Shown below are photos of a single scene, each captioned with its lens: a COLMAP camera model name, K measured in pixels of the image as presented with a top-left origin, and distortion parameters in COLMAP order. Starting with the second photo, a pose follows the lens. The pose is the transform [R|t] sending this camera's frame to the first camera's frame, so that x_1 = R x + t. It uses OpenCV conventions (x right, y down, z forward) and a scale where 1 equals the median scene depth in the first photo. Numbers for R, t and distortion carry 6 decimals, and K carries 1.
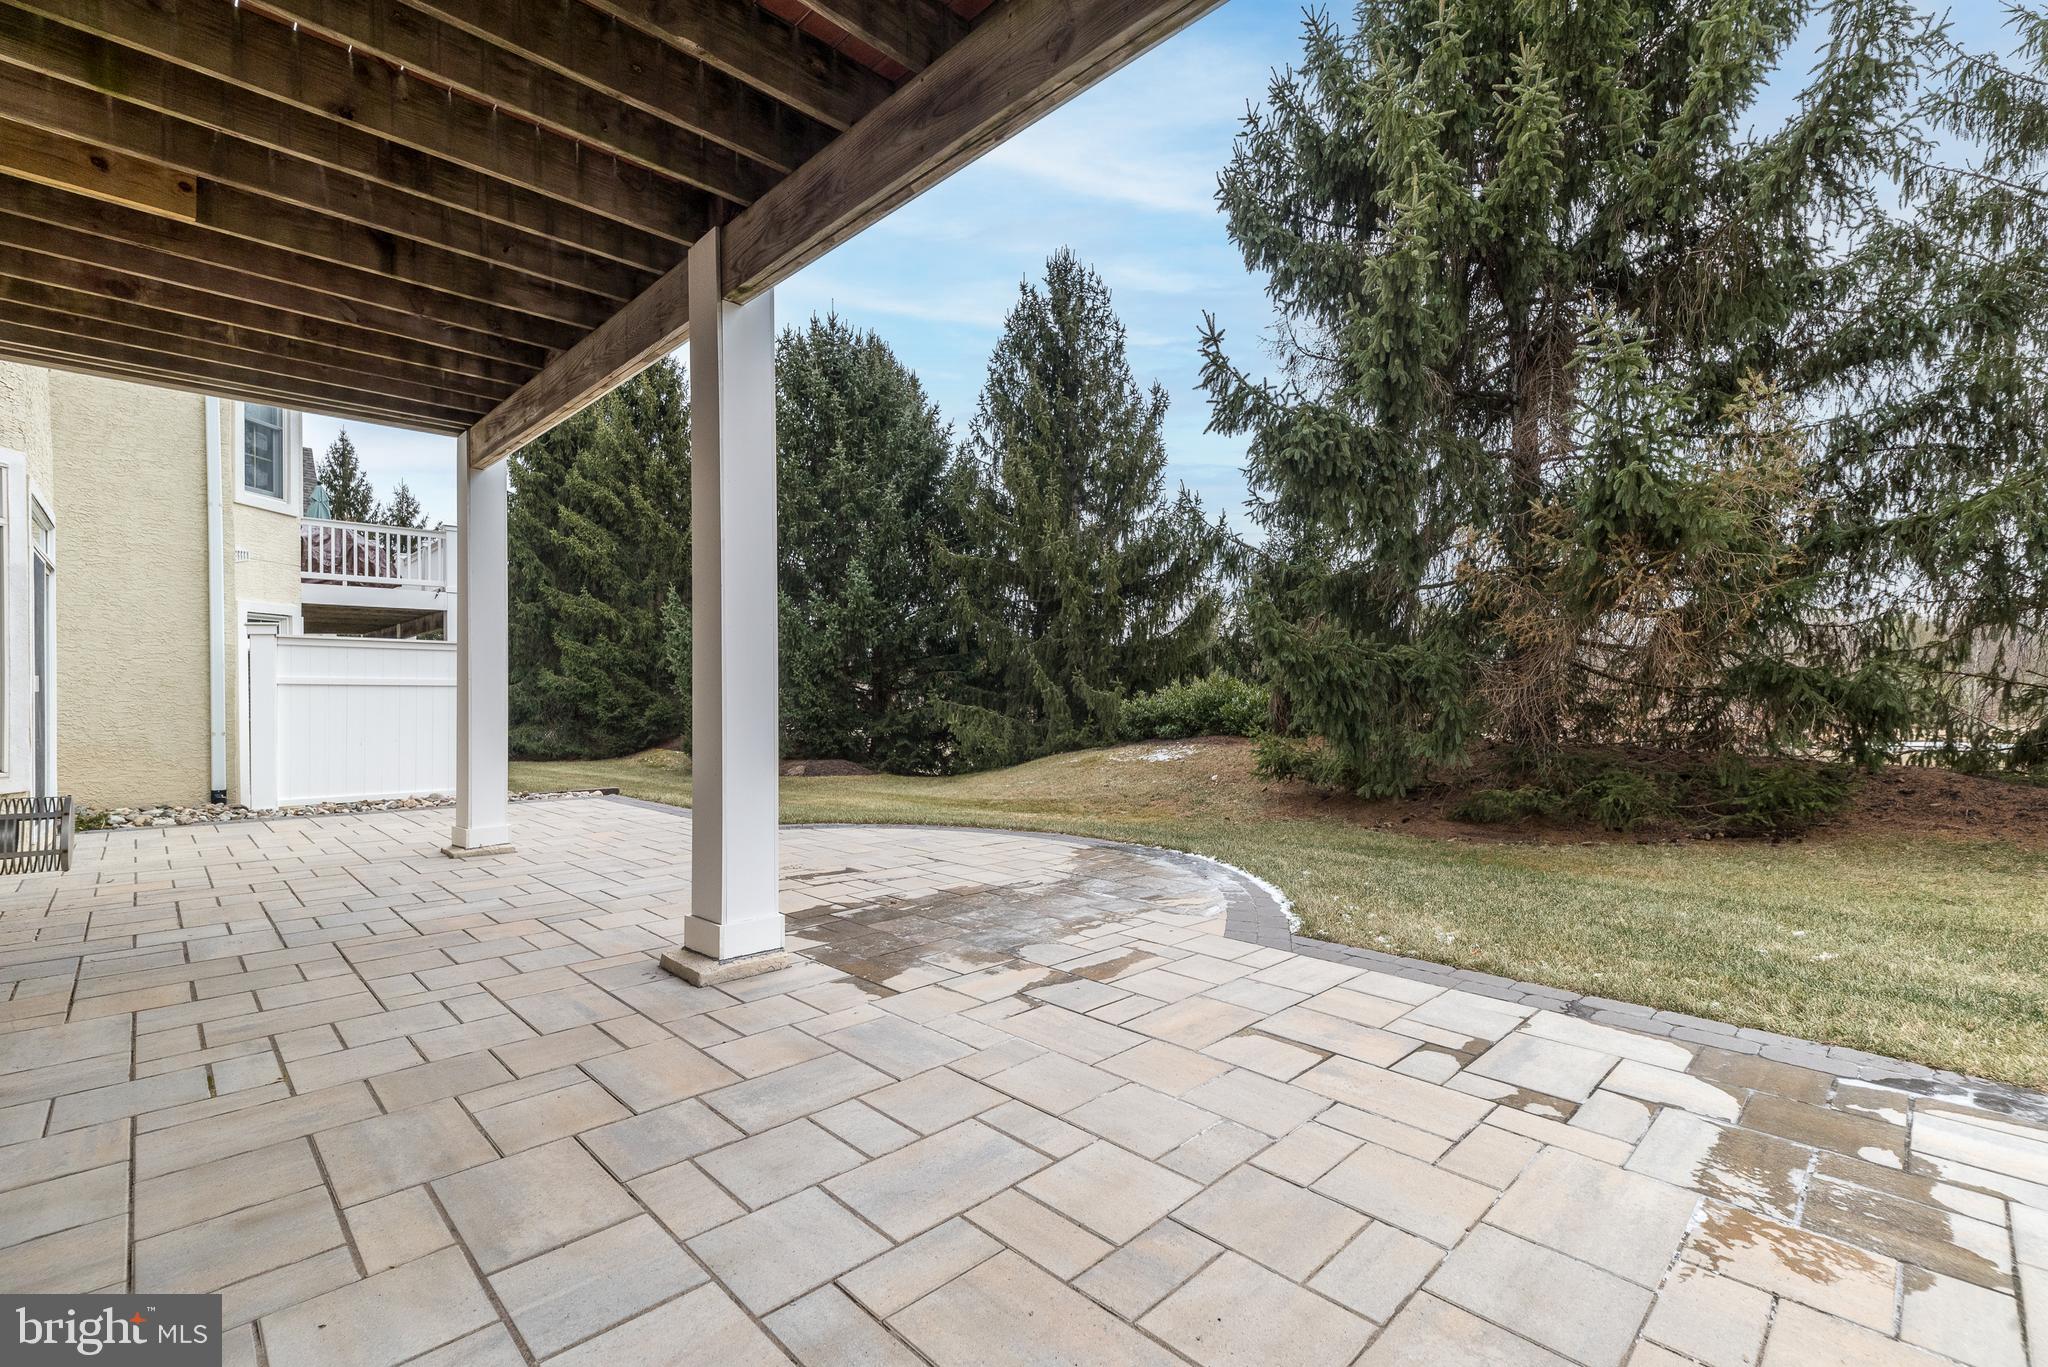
lens RADIAL K [[898.6, 0, 1038.8], [0, 898.6, 690.2], [0, 0, 1]] dist [0.009765, -0.000727]
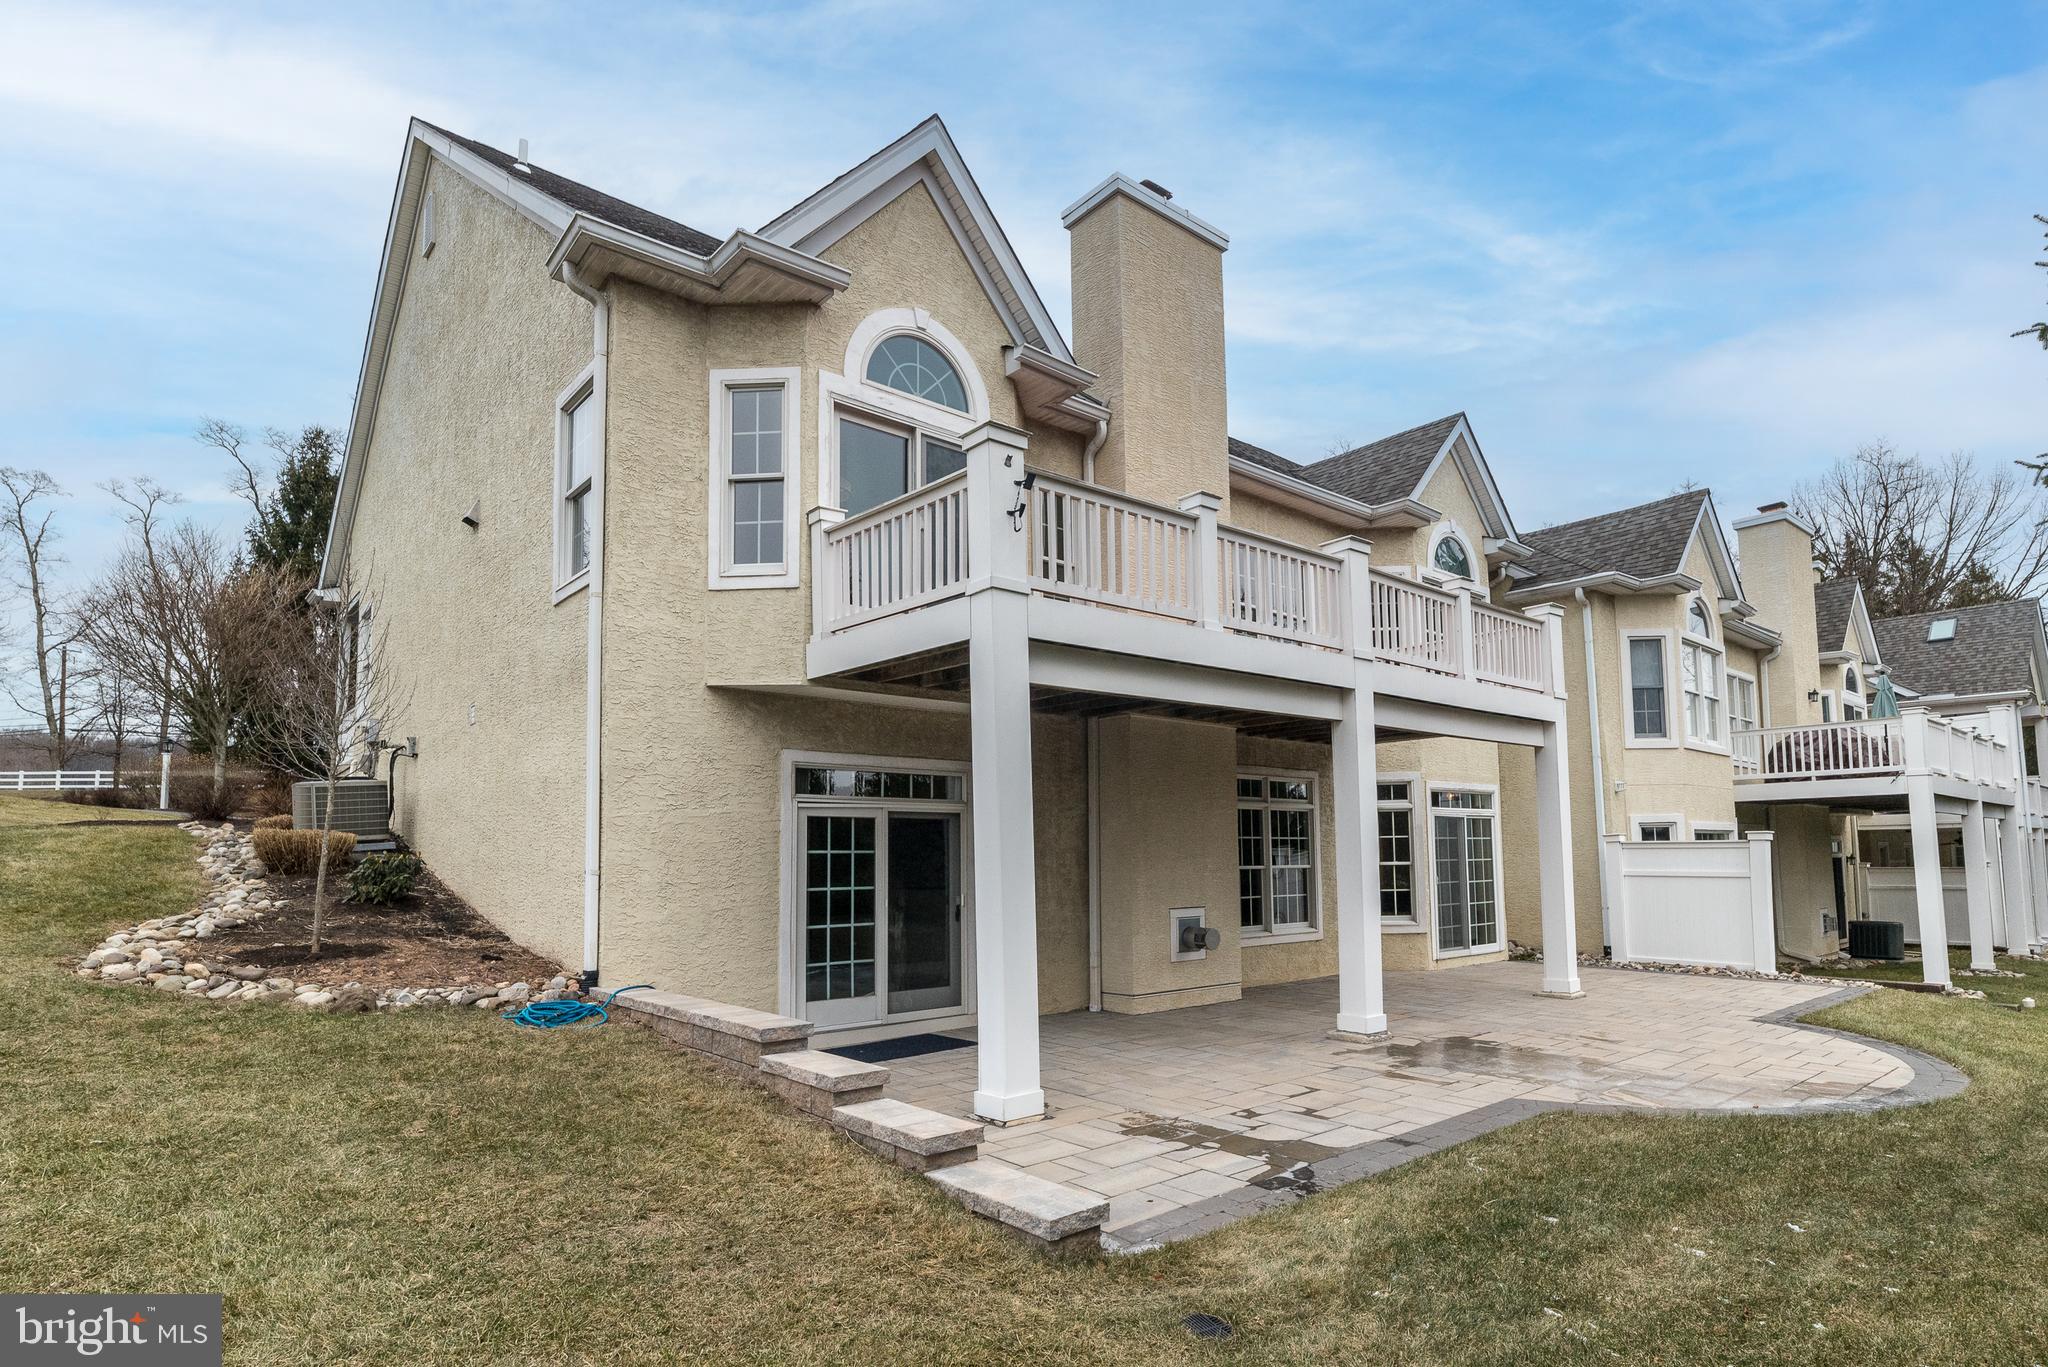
lens RADIAL K [[1051.1, 0, 1049.2], [0, 1051.1, 794.7], [0, 0, 1]] dist [0.007158, 0.001276]
pose [[-0.072291, -0.060164, -0.995567, 2.465359], [0.016475, 0.997971, -0.061505, -0.129368], [0.997248, -0.020848, -0.071153, 0.556949]]
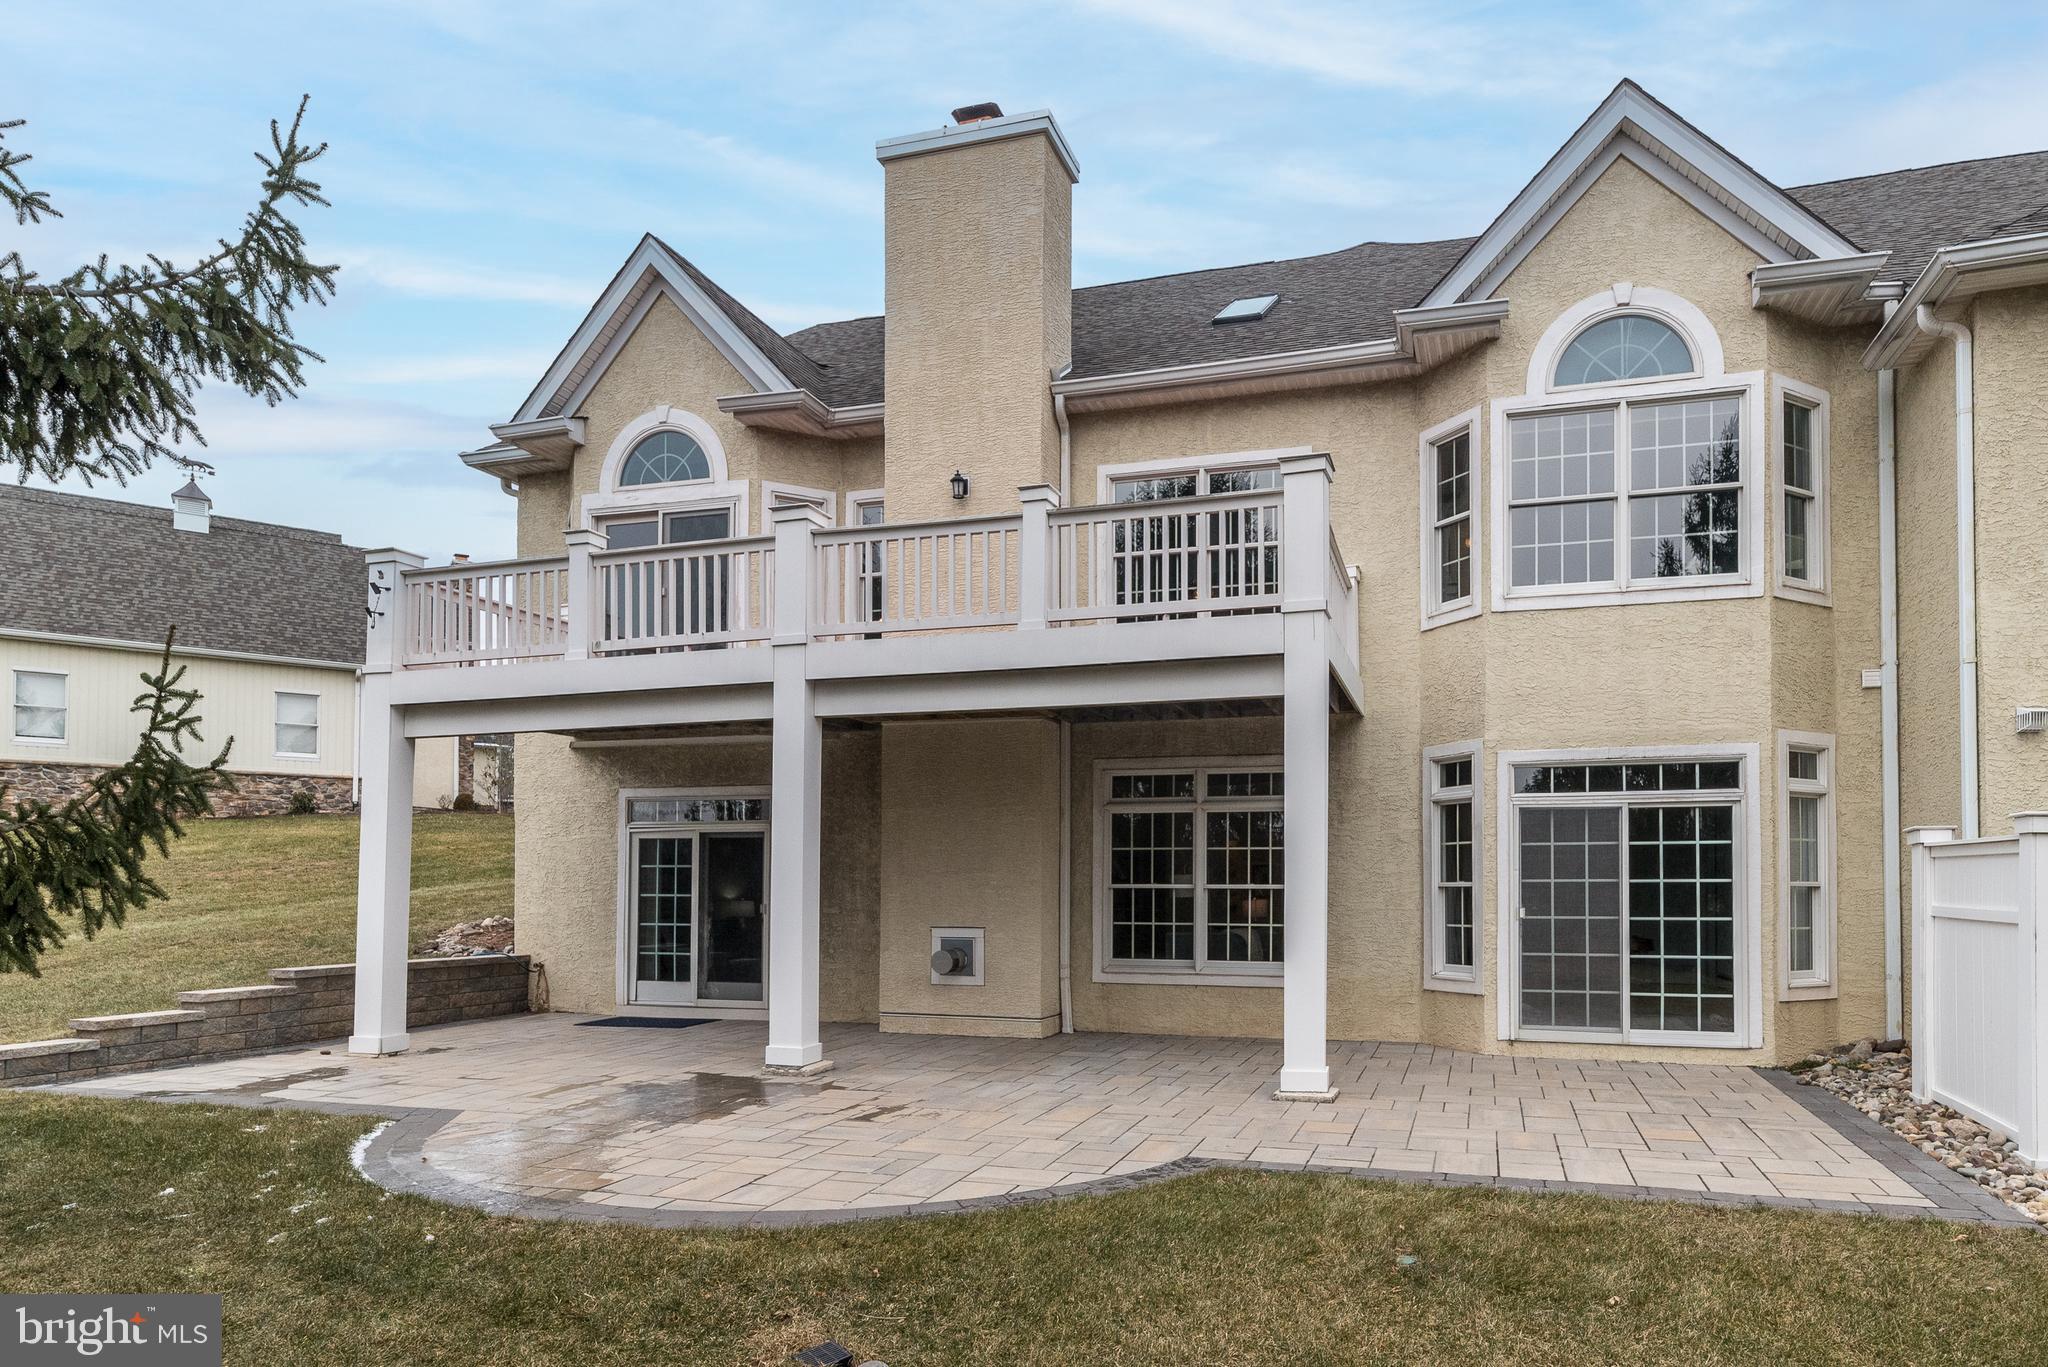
lens RADIAL K [[1203.2, 0, 1119.8], [0, 1203.2, 879.9], [0, 0, 1]] dist [0.006262, 0.002055]
pose [[-0.871979, -0.000545, -0.489542, 0.349896], [0.002832, 0.999977, -0.006156, -0.083651], [0.489535, -0.006754, -0.871958, 4.070708]]
